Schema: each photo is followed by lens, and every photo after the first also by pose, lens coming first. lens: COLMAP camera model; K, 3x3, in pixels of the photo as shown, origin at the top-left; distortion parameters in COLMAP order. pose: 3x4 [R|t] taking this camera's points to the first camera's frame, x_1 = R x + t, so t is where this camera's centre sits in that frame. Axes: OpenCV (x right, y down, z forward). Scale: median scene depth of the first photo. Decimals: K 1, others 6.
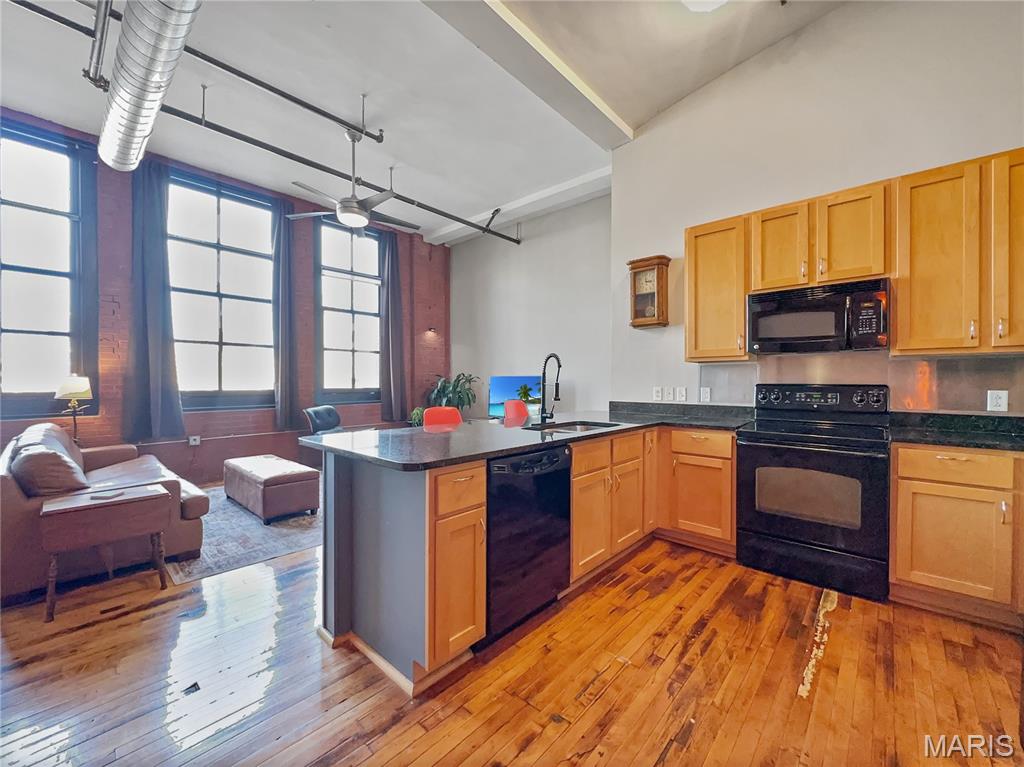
lens RADIAL K [[414.9, 0, 508.2], [0, 414.9, 383.0], [0, 0, 1]] dist [-0.002770, -0.000303]
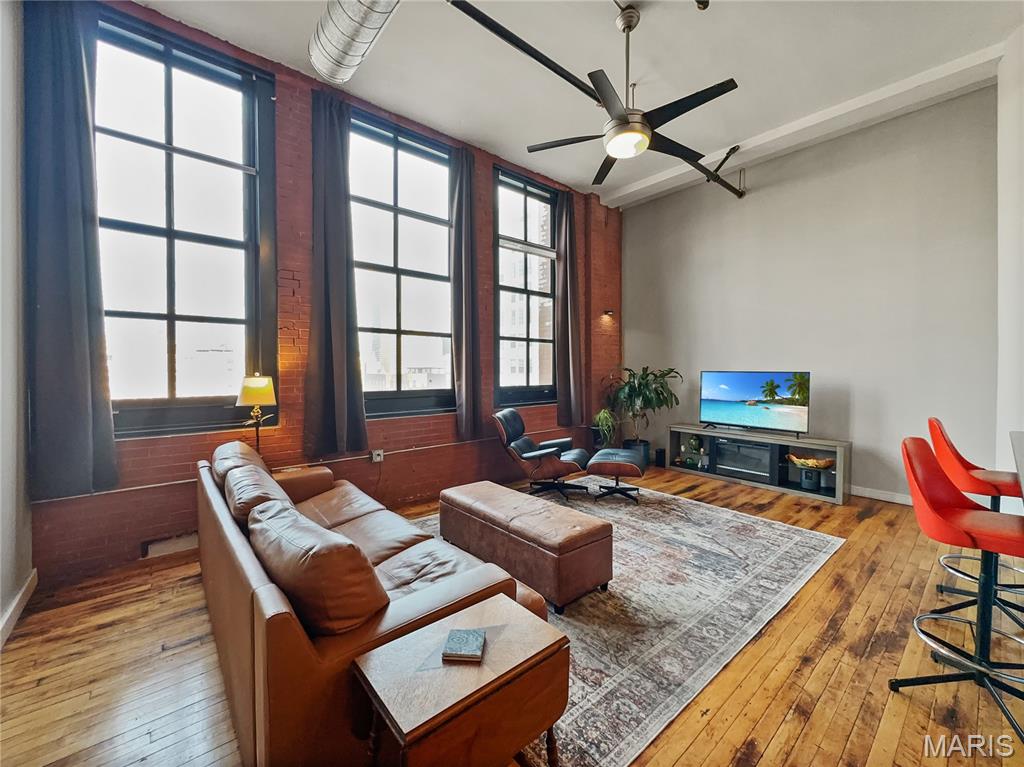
lens RADIAL K [[414.9, 0, 507.9], [0, 414.9, 375.1], [0, 0, 1]] dist [-0.002770, -0.000303]
pose [[0.990990, 0.000512, -0.133935, -0.468115], [0.000660, 0.999962, 0.008702, -0.023753], [0.133935, -0.008712, 0.990952, 0.293640]]
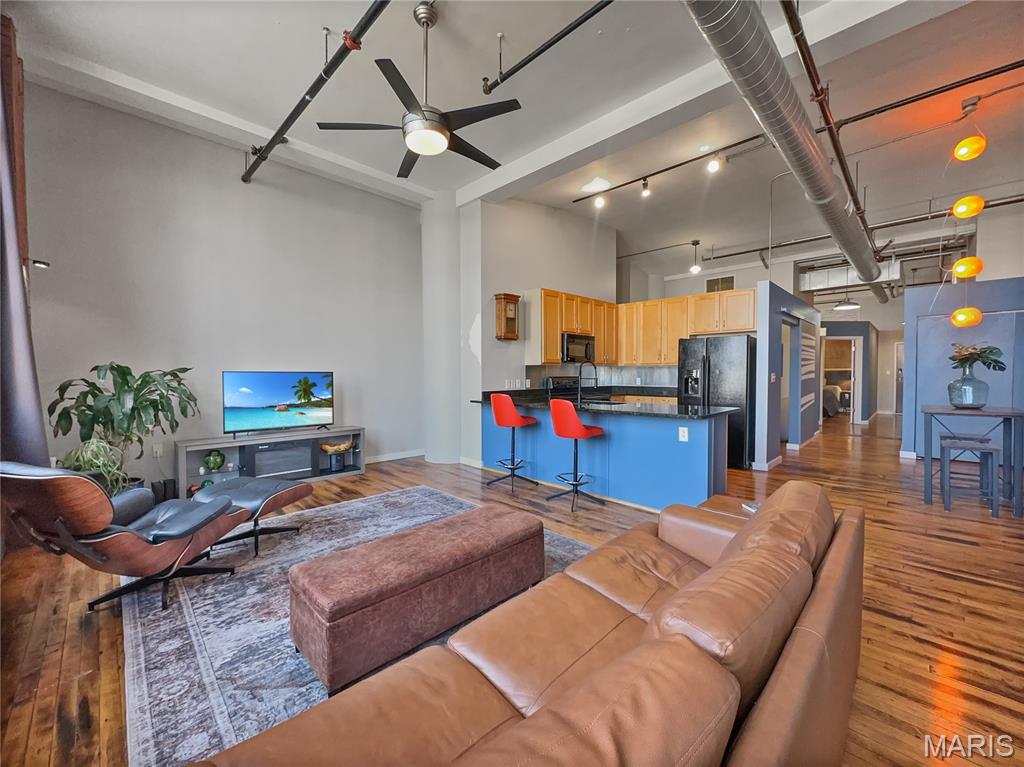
lens RADIAL K [[414.9, 0, 511.9], [0, 414.9, 383.7], [0, 0, 1]] dist [-0.002770, -0.000303]
pose [[0.043106, -0.029317, 0.998640, -1.034866], [0.009275, 0.999538, 0.028943, -0.017883], [-0.999027, 0.008015, 0.043358, 0.820154]]
